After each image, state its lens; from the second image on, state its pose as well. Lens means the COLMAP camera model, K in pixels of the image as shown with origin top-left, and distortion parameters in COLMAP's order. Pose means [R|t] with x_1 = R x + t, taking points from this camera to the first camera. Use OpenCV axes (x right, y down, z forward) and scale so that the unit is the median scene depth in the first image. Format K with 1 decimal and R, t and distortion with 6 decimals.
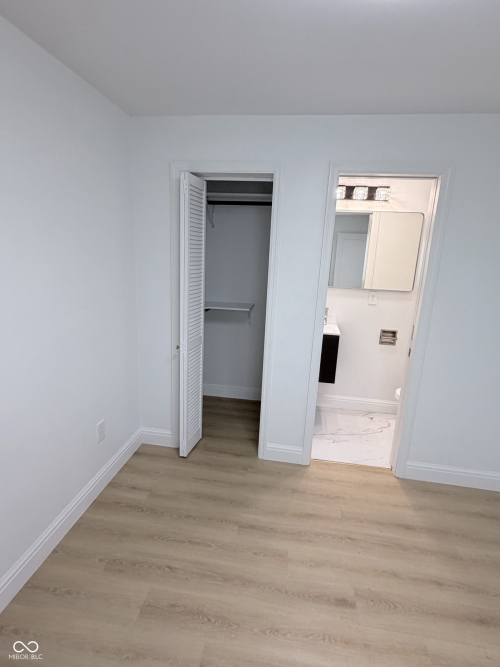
lens RADIAL K [[344.1, 0, 250.0], [0, 344.1, 333.5], [0, 0, 1]] dist [0.003749, -0.000051]
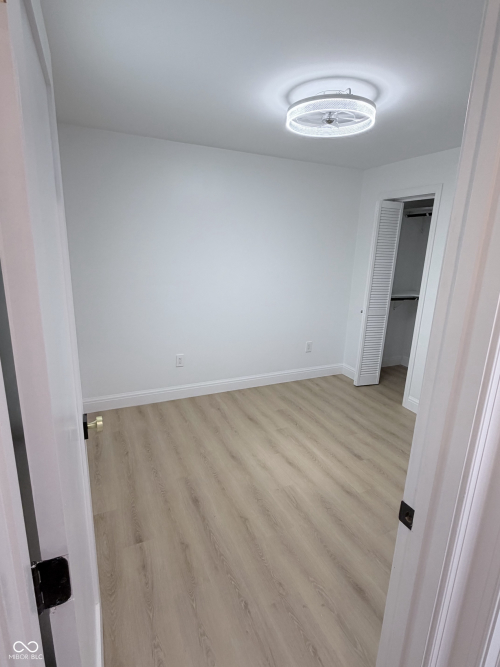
lens RADIAL K [[344.1, 0, 250.0], [0, 344.1, 333.5], [0, 0, 1]] dist [0.003749, -0.000051]
pose [[0.535740, 0.177694, -0.825474, 0.898948], [-0.205811, 0.975602, 0.076438, 0.132341], [0.818917, 0.128941, 0.559240, -0.304293]]
